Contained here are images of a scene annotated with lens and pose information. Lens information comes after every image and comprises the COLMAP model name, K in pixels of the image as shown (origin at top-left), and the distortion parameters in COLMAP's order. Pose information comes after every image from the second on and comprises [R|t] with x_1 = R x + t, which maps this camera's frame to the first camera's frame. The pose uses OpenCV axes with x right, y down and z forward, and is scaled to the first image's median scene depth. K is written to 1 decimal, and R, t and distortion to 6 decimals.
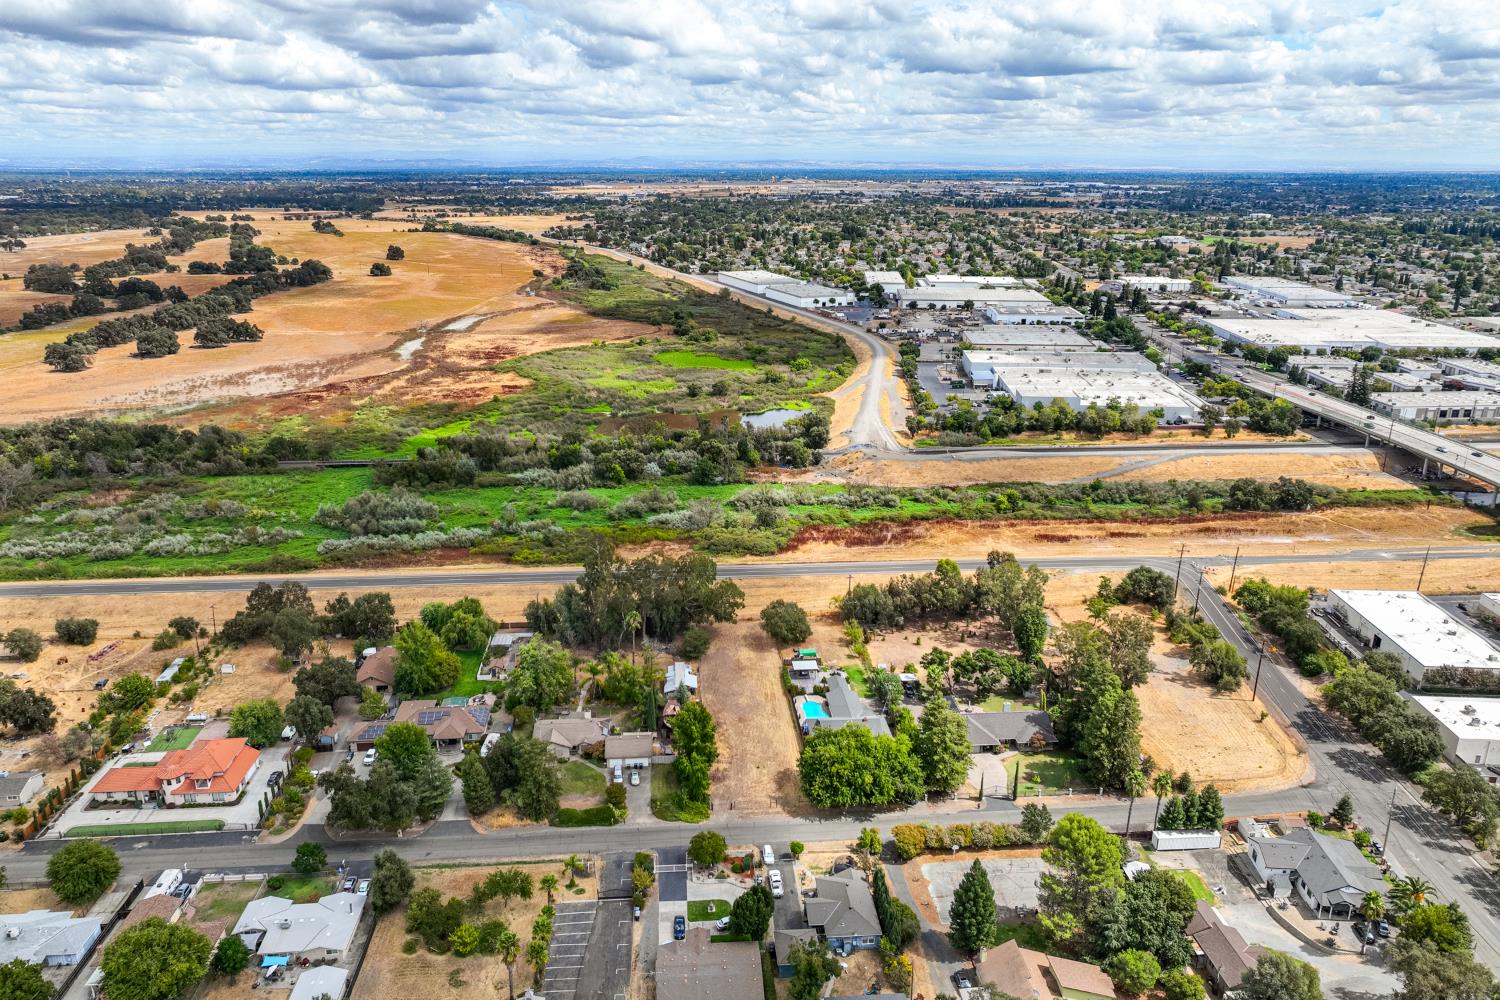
lens RADIAL K [[1058.3, 0, 750.0], [0, 1058.3, 500.0], [0, 0, 1]] dist [-0.015009, 0.031116]
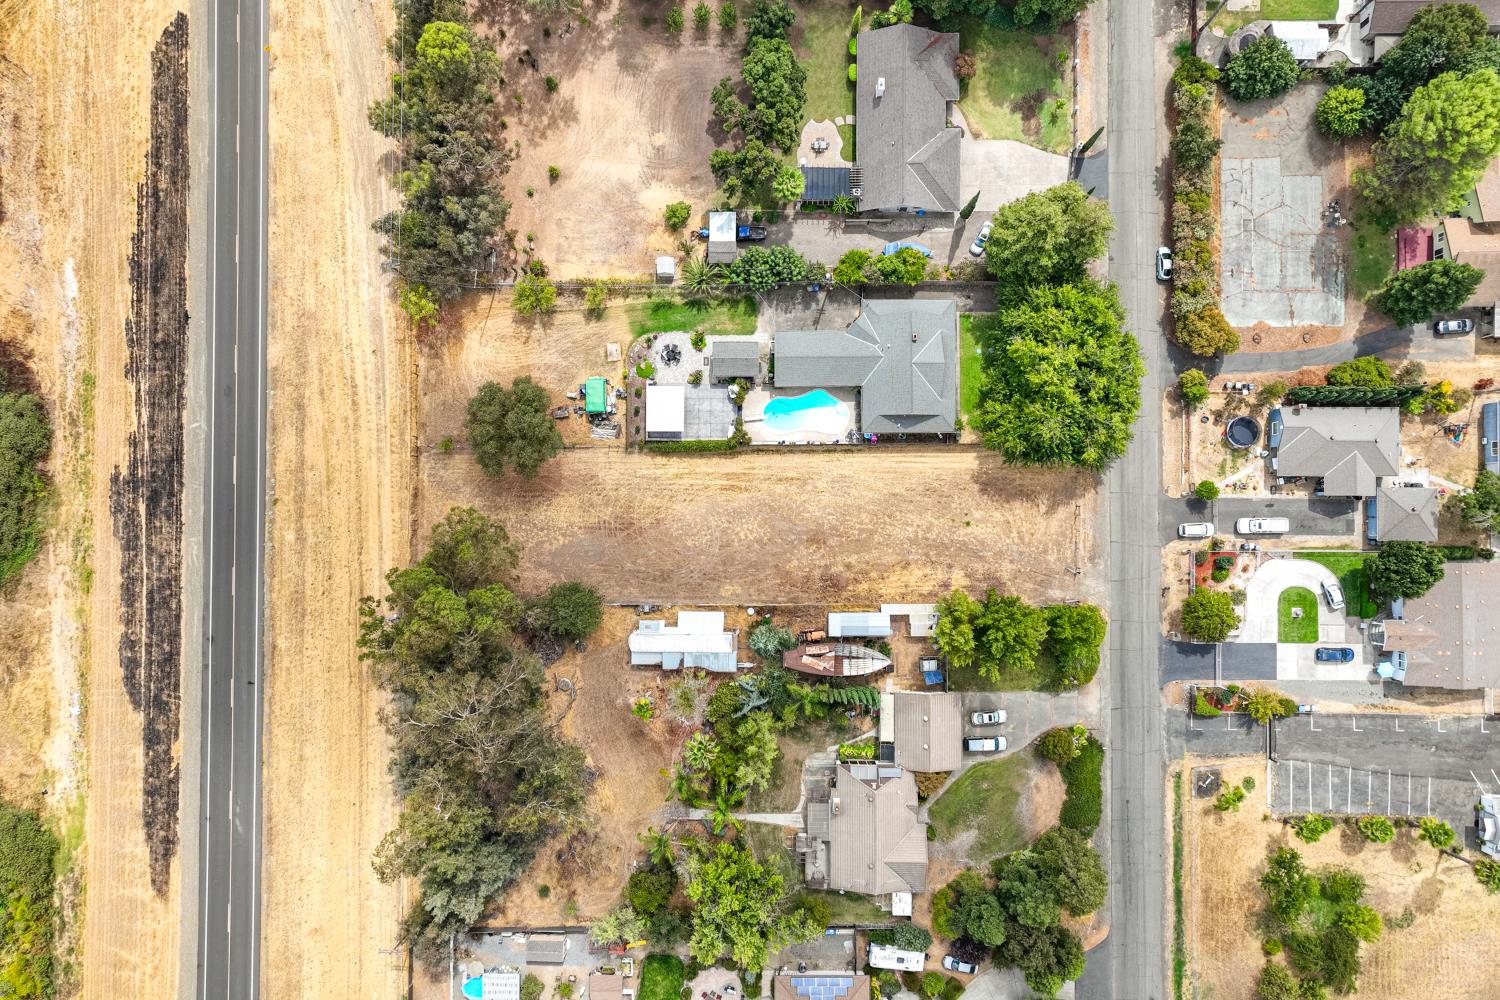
lens RADIAL K [[1058.3, 0, 750.0], [0, 1058.3, 500.0], [0, 0, 1]] dist [-0.015009, 0.031116]
pose [[0.079347, -0.996458, 0.027843, -0.004870], [0.311377, 0.051309, 0.948900, -0.319137], [-0.946968, -0.066623, 0.314345, 0.756592]]
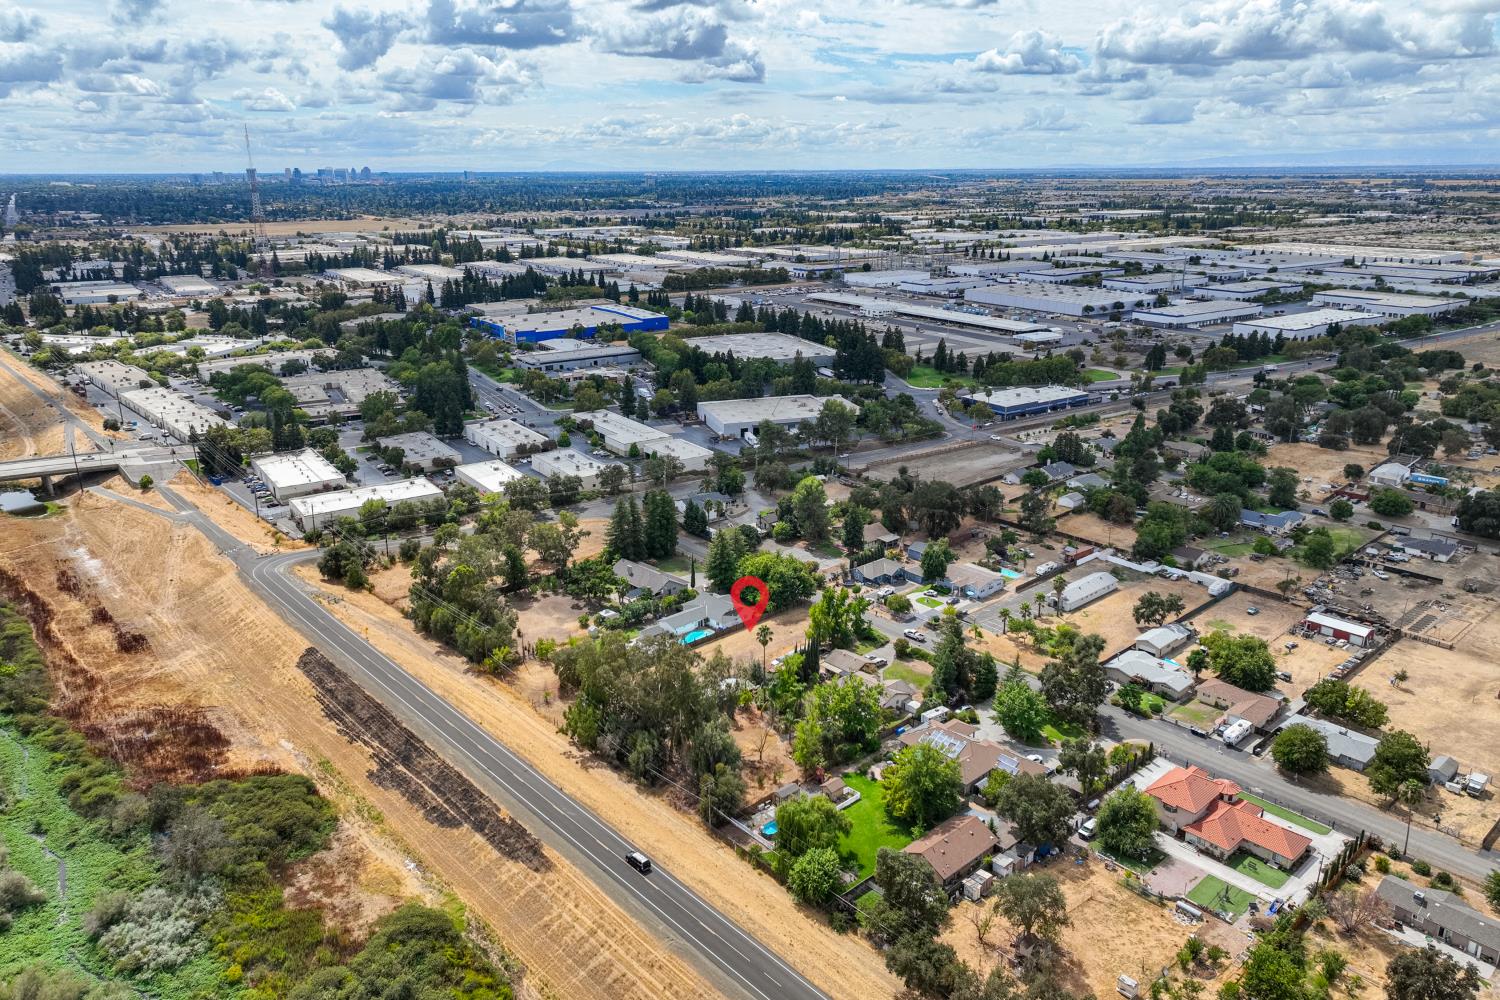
lens RADIAL K [[1058.3, 0, 750.0], [0, 1058.3, 500.0], [0, 0, 1]] dist [-0.015009, 0.031116]
pose [[-0.609341, -0.238692, 0.756128, -0.730406], [0.242960, 0.851536, 0.464604, -0.402006], [-0.754767, 0.466811, -0.460883, 1.269647]]
